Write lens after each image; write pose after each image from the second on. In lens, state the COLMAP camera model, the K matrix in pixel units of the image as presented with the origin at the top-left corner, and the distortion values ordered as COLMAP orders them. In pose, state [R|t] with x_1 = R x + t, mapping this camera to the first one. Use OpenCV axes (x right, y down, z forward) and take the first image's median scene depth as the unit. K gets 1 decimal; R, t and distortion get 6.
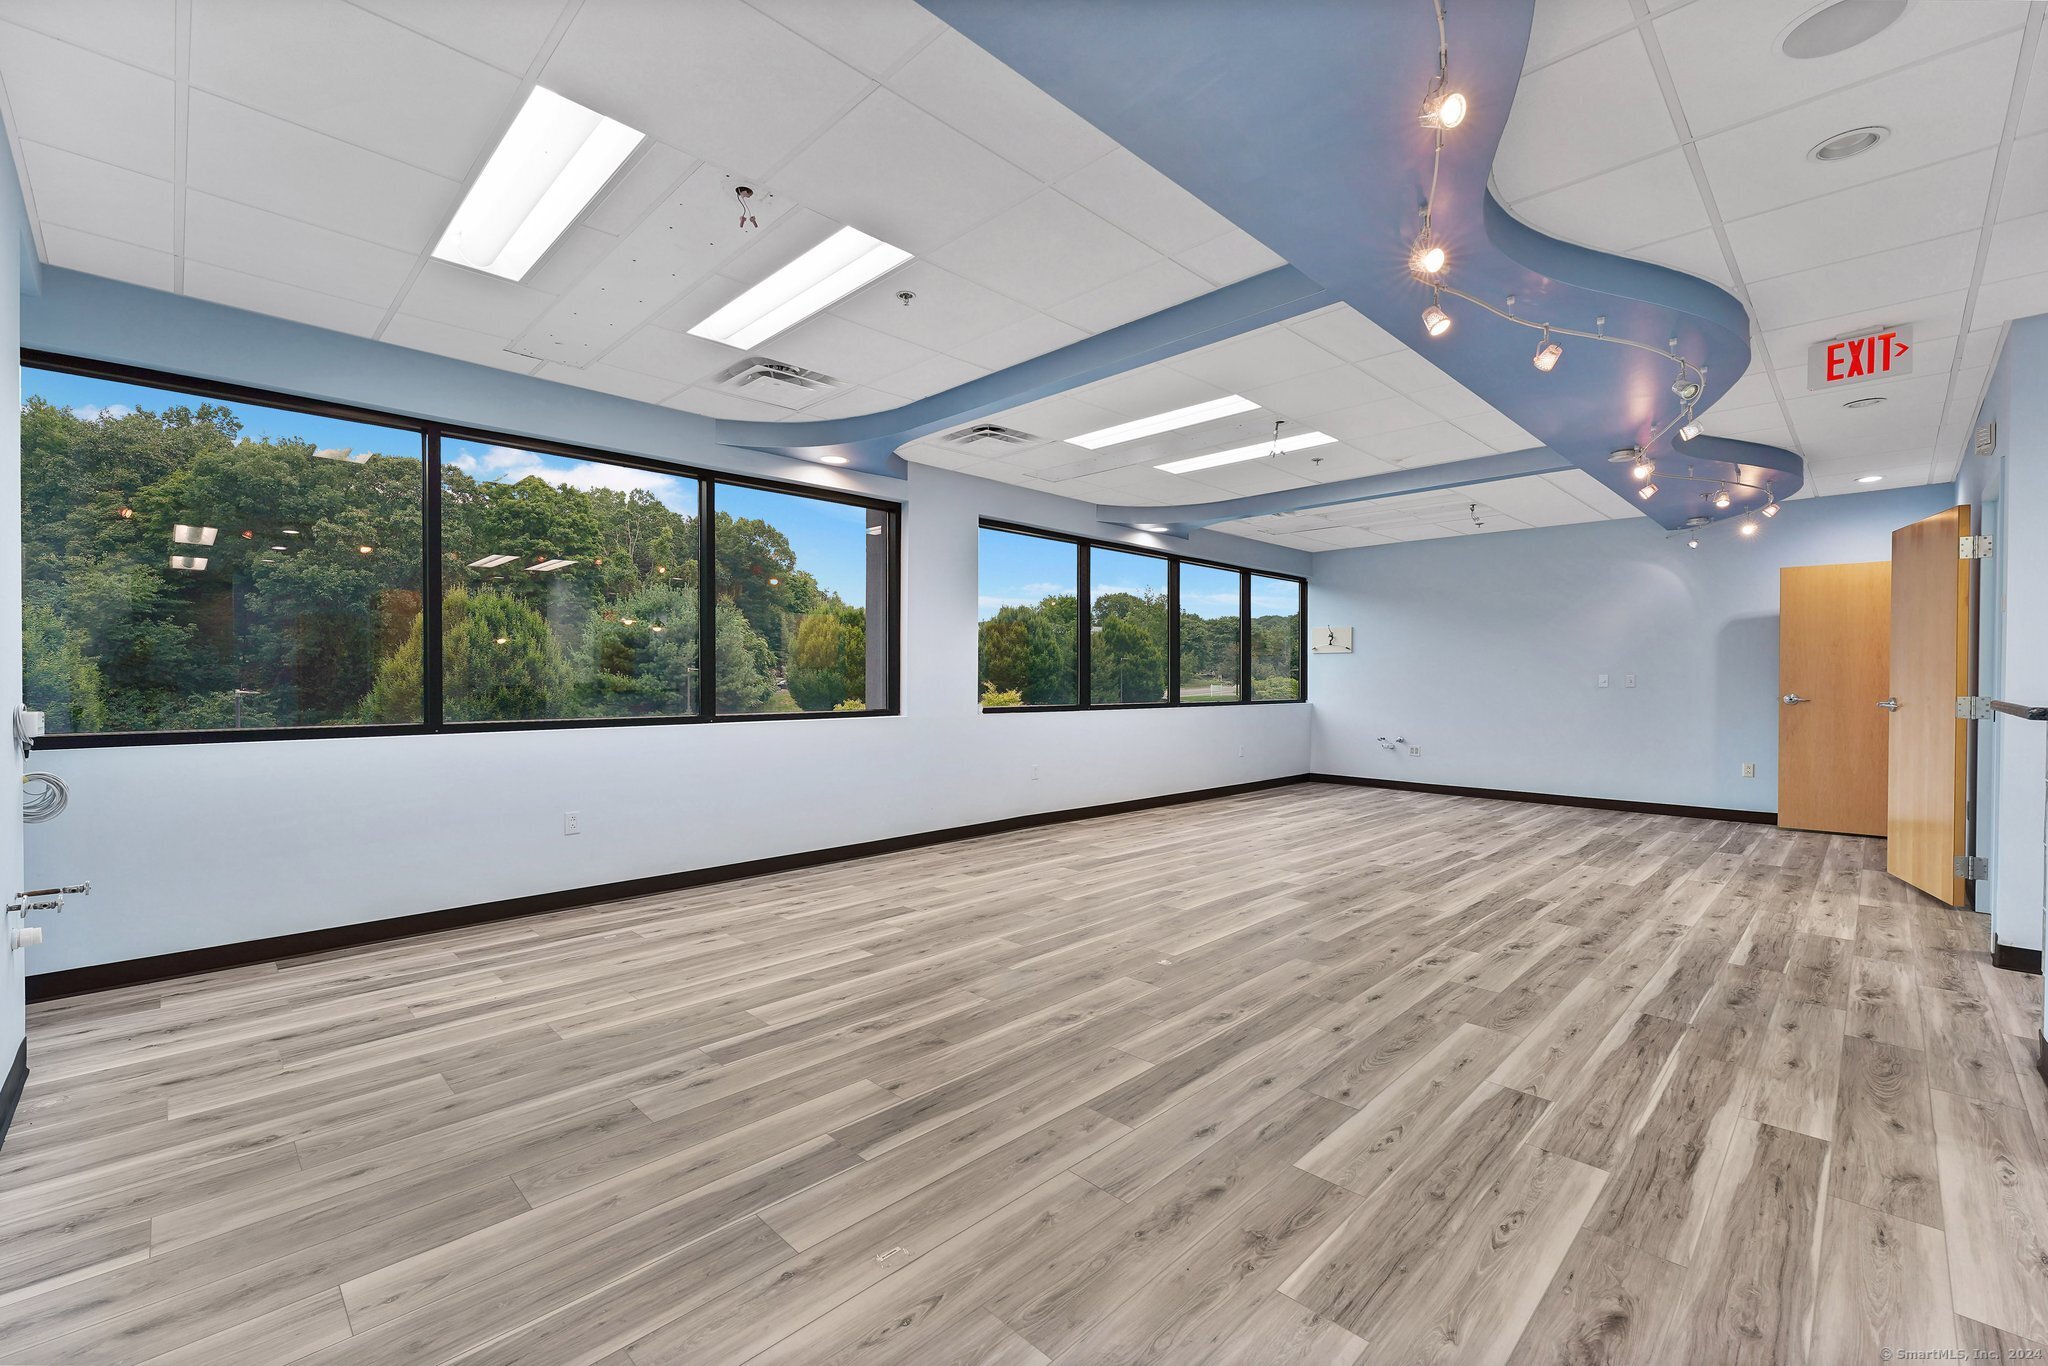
lens RADIAL K [[855.6, 0, 1024.0], [0, 855.6, 683.0], [0, 0, 1]] dist [-0.000423, -0.000042]
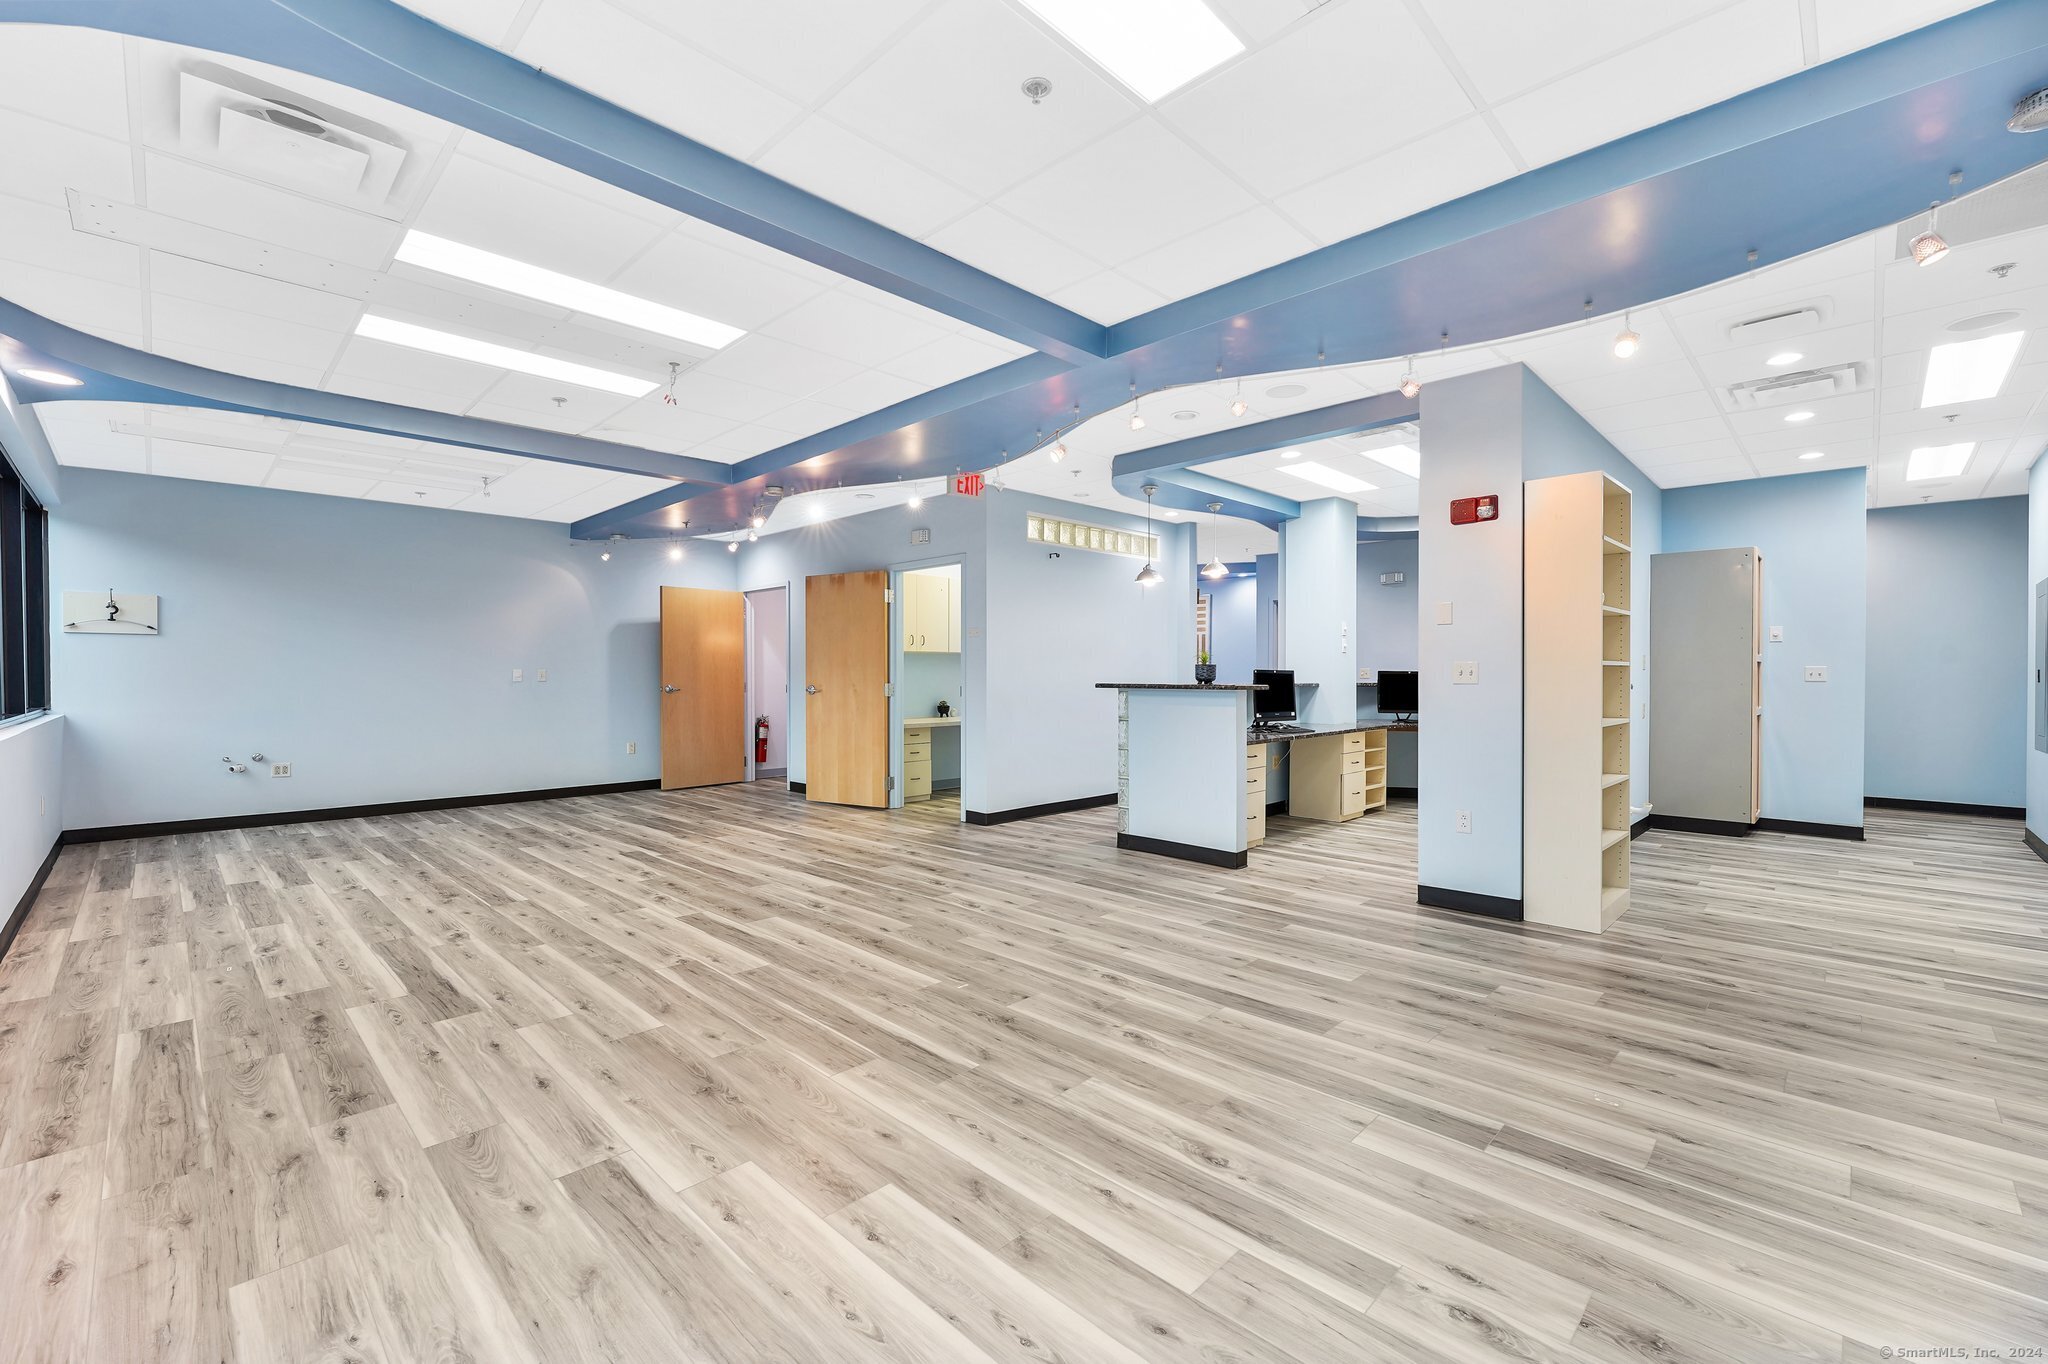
lens RADIAL K [[853.0, 0, 994.7], [0, 853.0, 681.9], [0, 0, 1]] dist [0.003772, 0.000547]
pose [[0.008146, -0.012749, 0.999886, -0.711972], [0.006070, 0.999901, 0.012700, -0.009044], [-0.999948, 0.005966, 0.008223, 0.922458]]
